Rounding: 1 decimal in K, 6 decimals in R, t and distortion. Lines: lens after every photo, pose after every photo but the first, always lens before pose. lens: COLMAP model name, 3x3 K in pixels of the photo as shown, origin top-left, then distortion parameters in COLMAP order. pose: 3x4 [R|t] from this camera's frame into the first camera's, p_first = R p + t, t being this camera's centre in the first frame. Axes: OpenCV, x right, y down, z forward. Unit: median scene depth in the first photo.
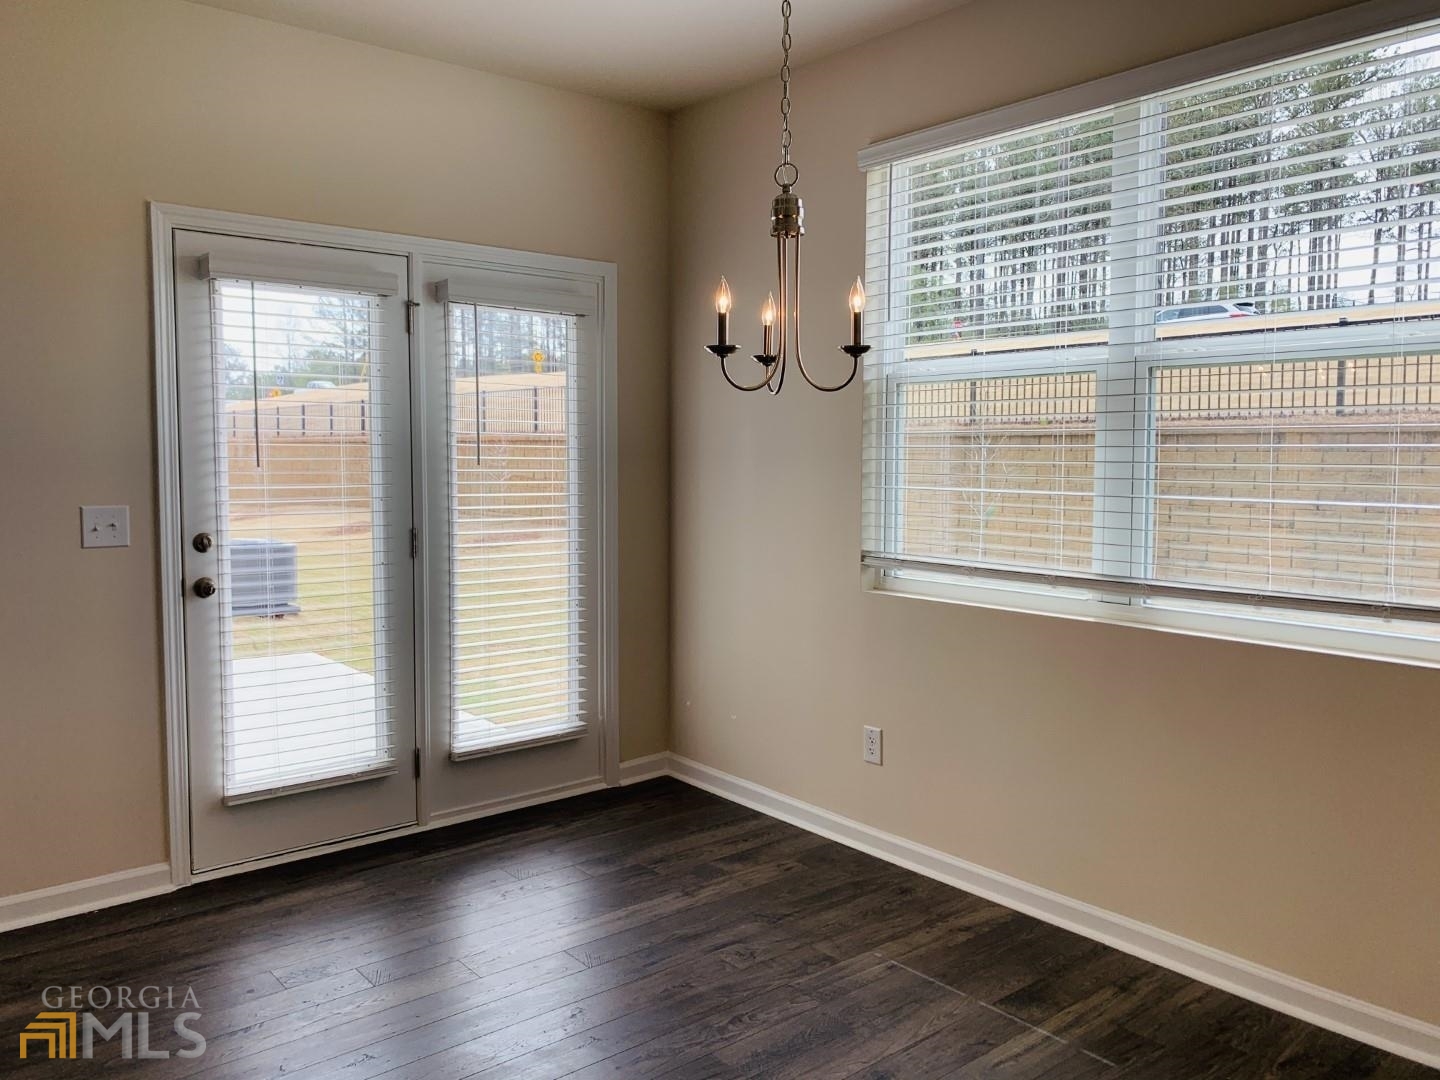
lens RADIAL K [[1104.4, 0, 717.7], [0, 1104.4, 509.9], [0, 0, 1]] dist [0.061218, -0.089074]
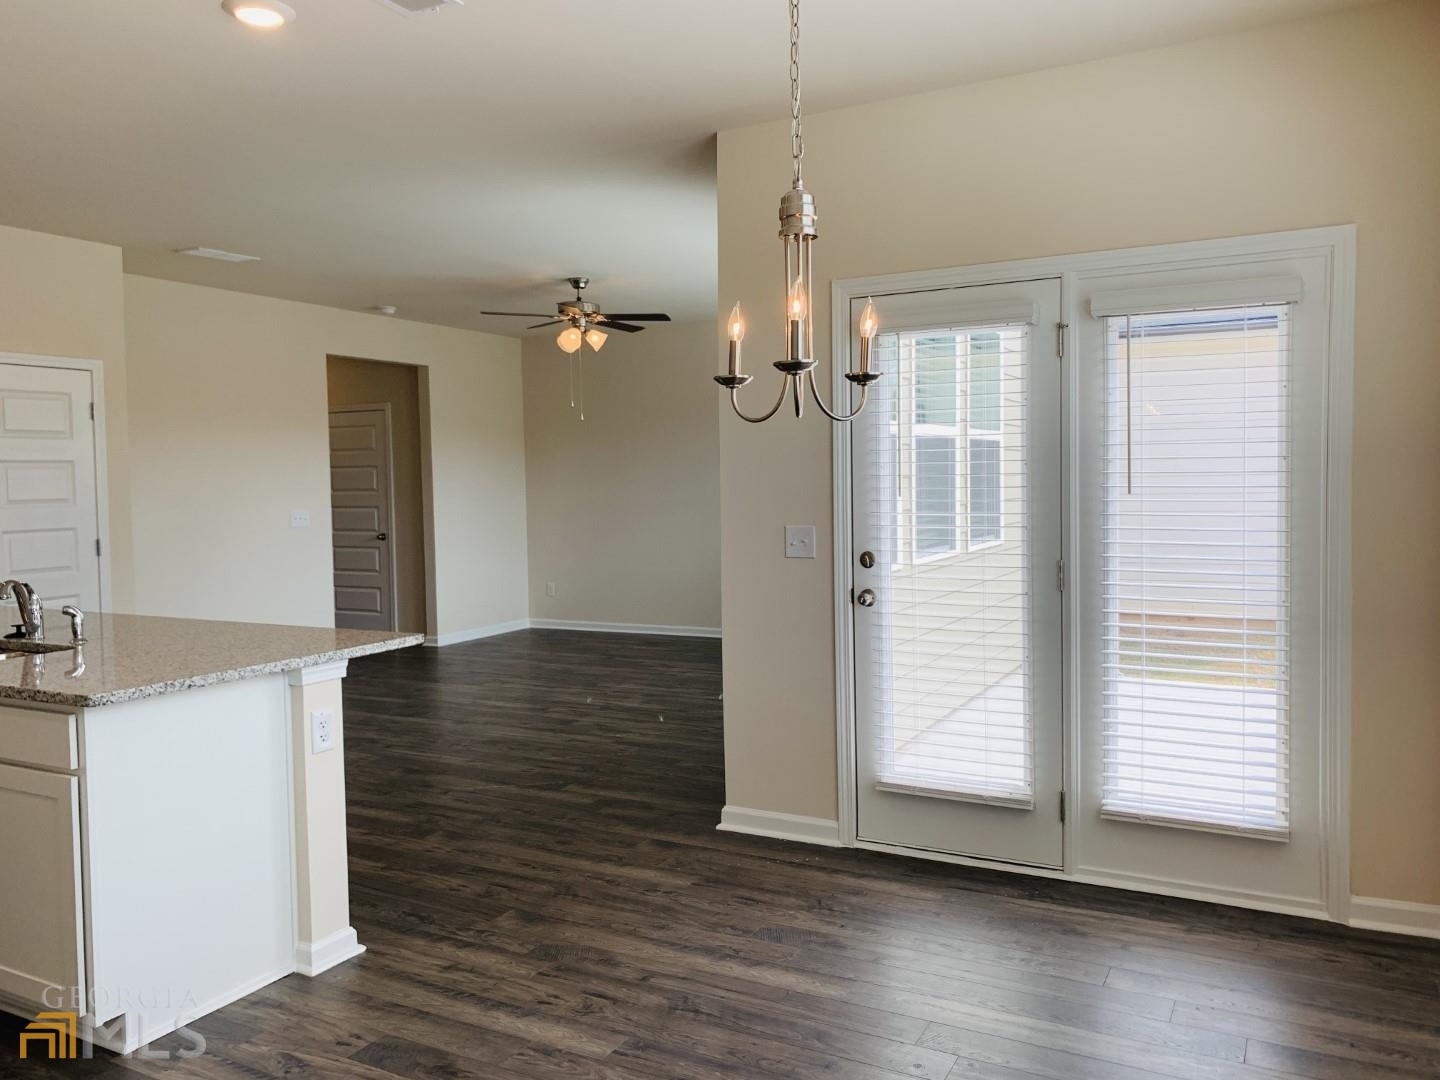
lens RADIAL K [[1104.4, 0, 717.7], [0, 1104.4, 509.9], [0, 0, 1]] dist [0.061218, -0.089074]
pose [[0.385923, 0.017578, -0.922363, 0.512888], [-0.032044, 0.999471, 0.005639, -0.022969], [0.921974, 0.027380, 0.386282, 0.370255]]
